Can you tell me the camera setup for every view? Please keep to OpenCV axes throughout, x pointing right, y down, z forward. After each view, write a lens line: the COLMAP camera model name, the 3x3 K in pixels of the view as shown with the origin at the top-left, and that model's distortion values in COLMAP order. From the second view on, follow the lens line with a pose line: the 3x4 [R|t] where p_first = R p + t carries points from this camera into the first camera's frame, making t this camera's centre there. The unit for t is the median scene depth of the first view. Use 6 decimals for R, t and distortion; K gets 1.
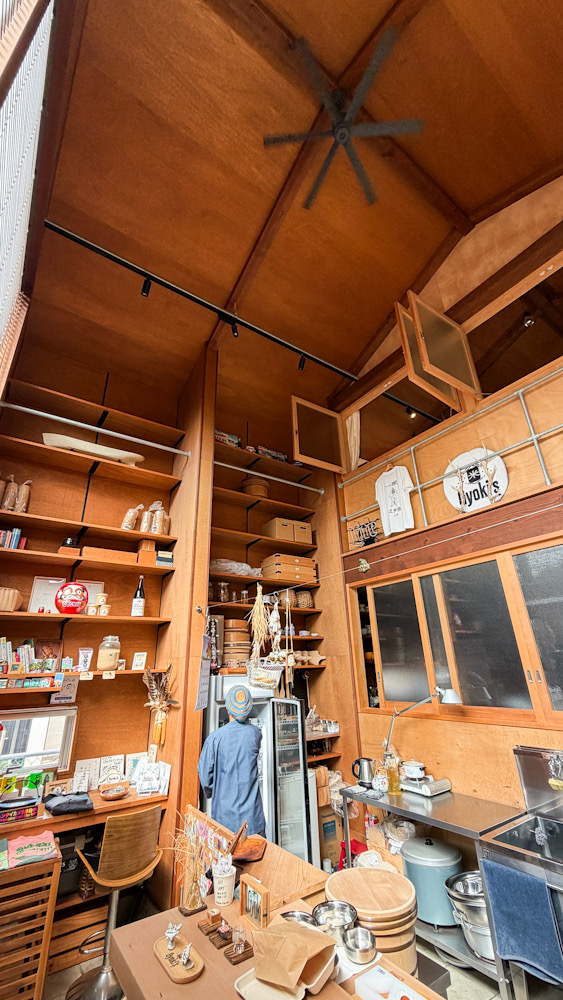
lens RADIAL K [[398.5, 0, 284.1], [0, 398.5, 495.0], [0, 0, 1]] dist [0.001784, 0.000071]
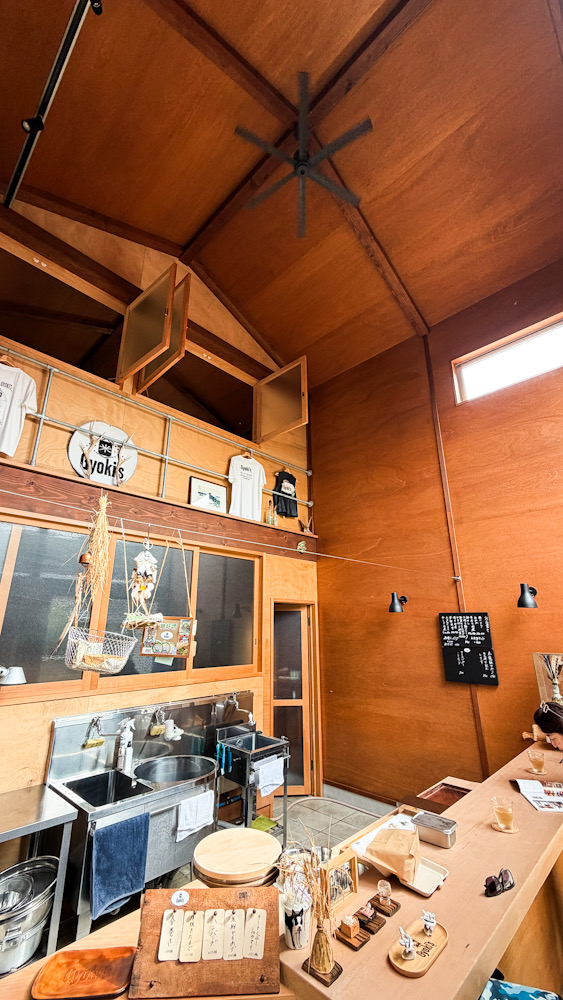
lens RADIAL K [[398.5, 0, 280.2], [0, 398.5, 503.1], [0, 0, 1]] dist [0.001784, 0.000071]
pose [[-0.185659, 0.334014, 0.924102, -0.457855], [-0.375865, 0.844790, -0.380861, 0.271335], [-0.907886, -0.418048, -0.031299, 0.585716]]
